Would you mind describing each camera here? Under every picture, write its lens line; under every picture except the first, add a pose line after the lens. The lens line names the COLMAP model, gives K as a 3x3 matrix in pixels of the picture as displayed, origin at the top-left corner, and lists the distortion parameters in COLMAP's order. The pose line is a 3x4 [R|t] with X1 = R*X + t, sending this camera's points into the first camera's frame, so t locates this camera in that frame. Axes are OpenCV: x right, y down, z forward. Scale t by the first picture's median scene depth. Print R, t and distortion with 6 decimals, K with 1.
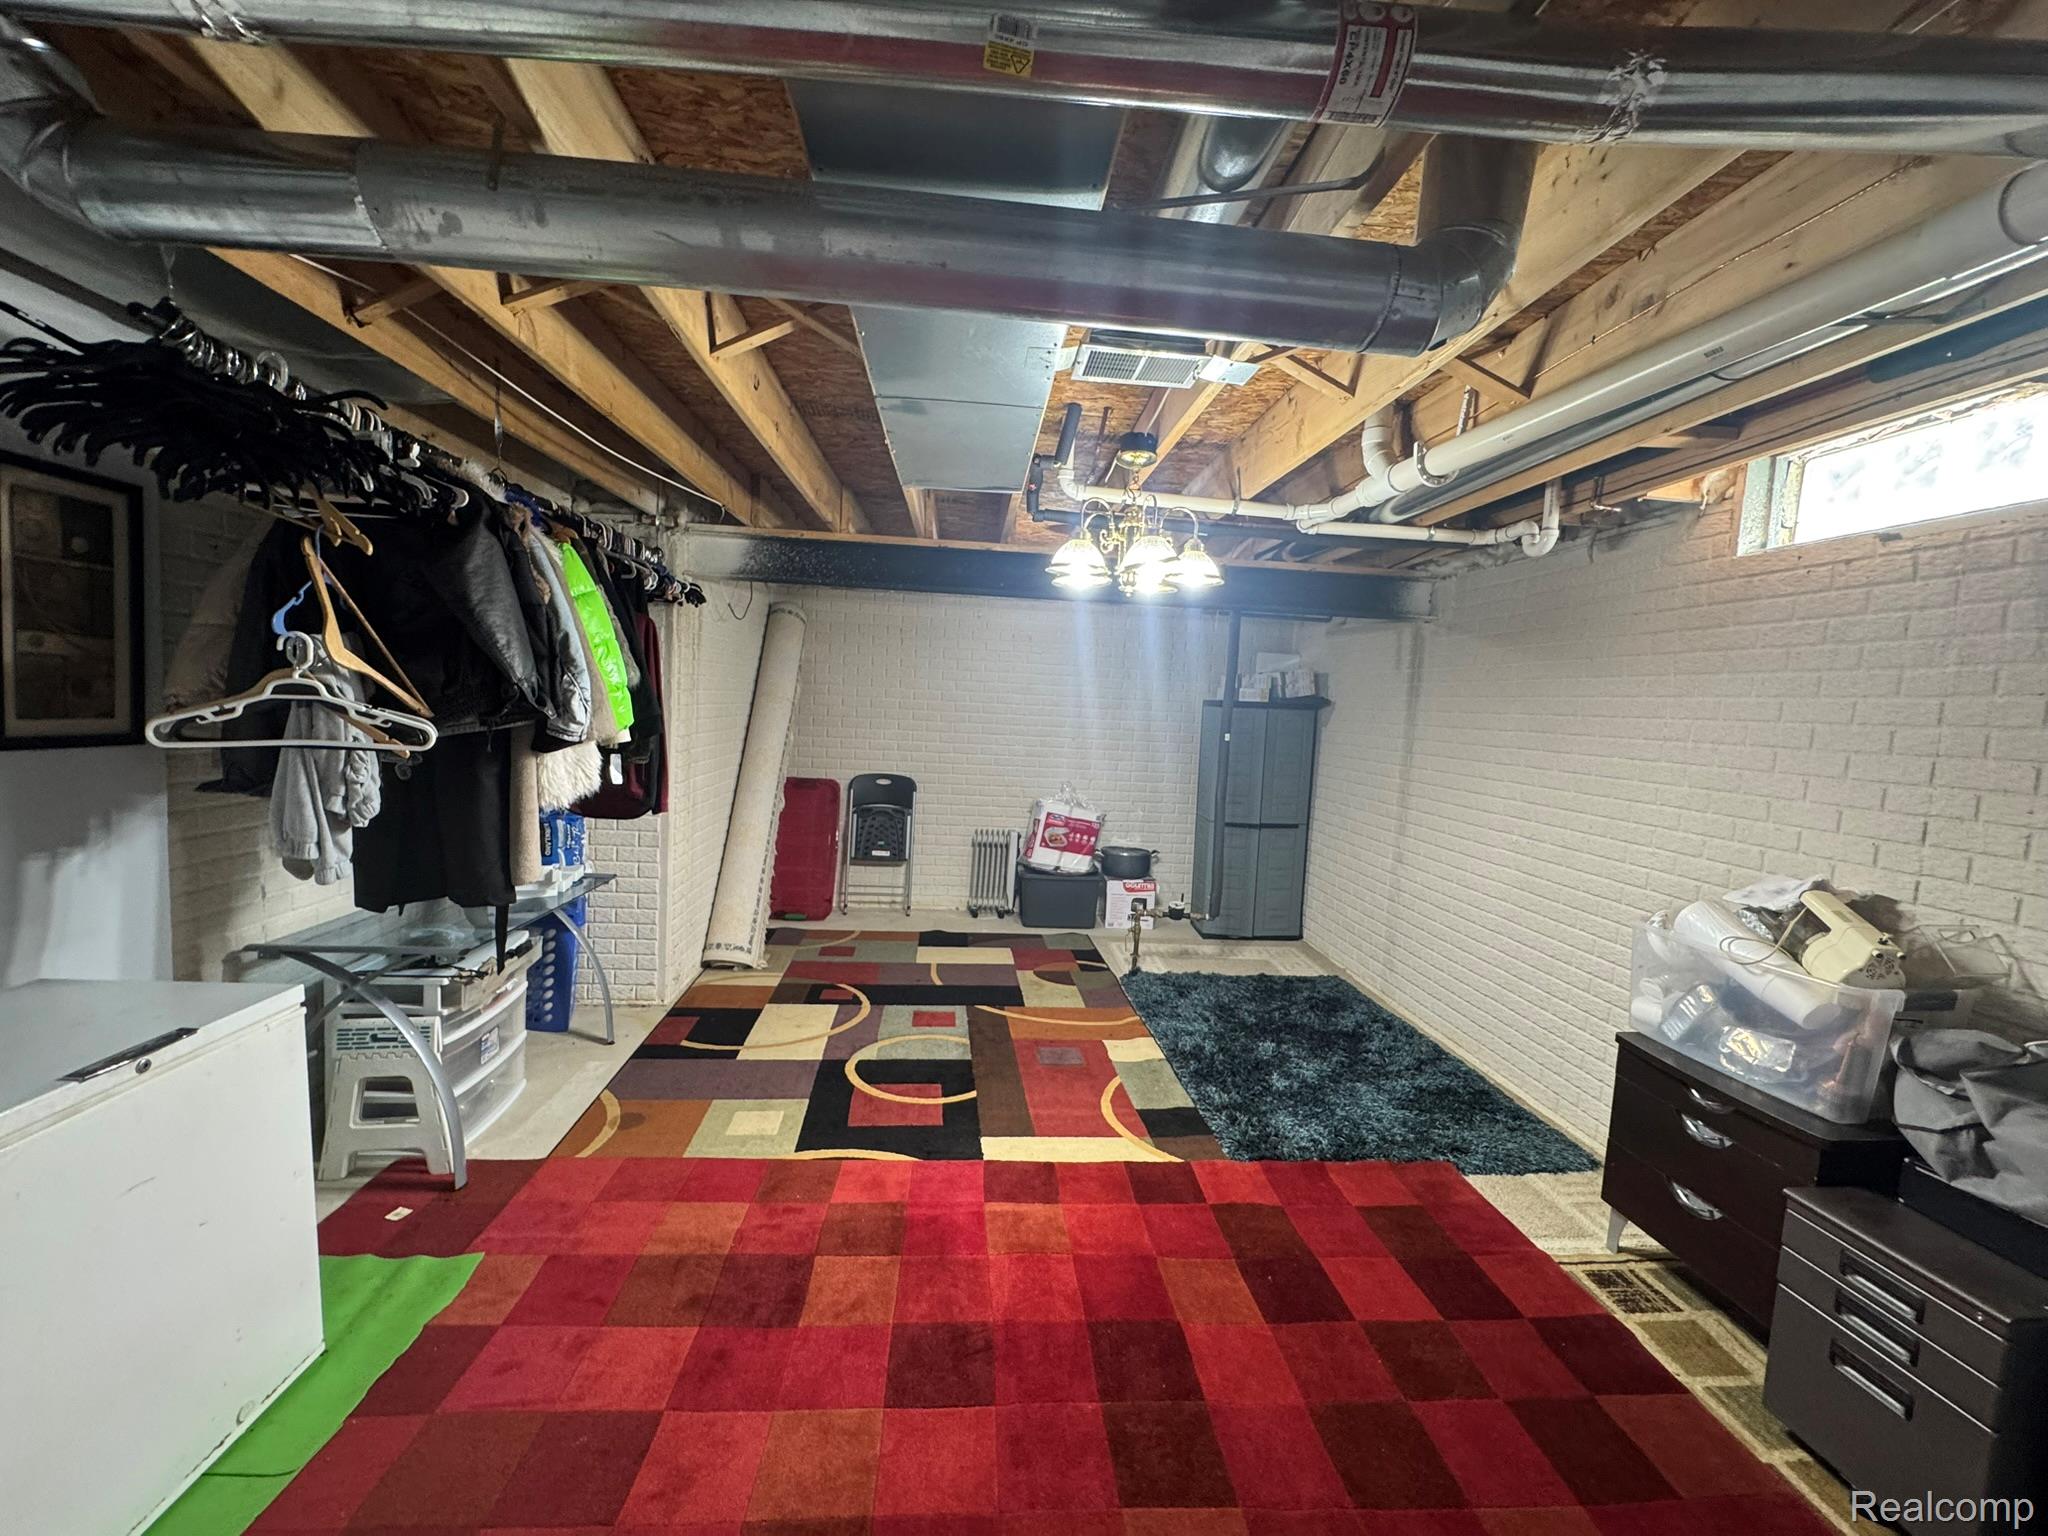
lens RADIAL K [[822.1, 0, 1030.7], [0, 822.1, 767.8], [0, 0, 1]] dist [0.000614, -0.000031]
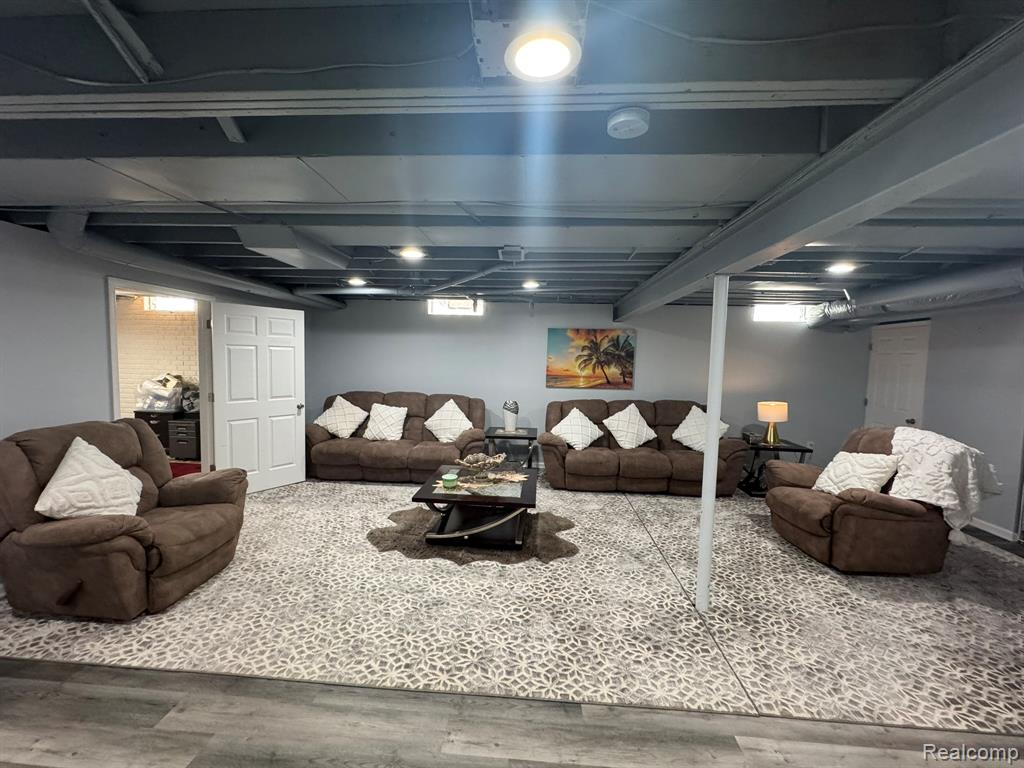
lens RADIAL K [[411.0, 0, 515.4], [0, 411.0, 383.9], [0, 0, 1]] dist [0.000614, -0.000031]
pose [[0.145896, -0.111503, 0.982996, -1.560209], [0.059159, 0.992833, 0.103838, 0.057224], [-0.987529, 0.043003, 0.151447, -1.879346]]
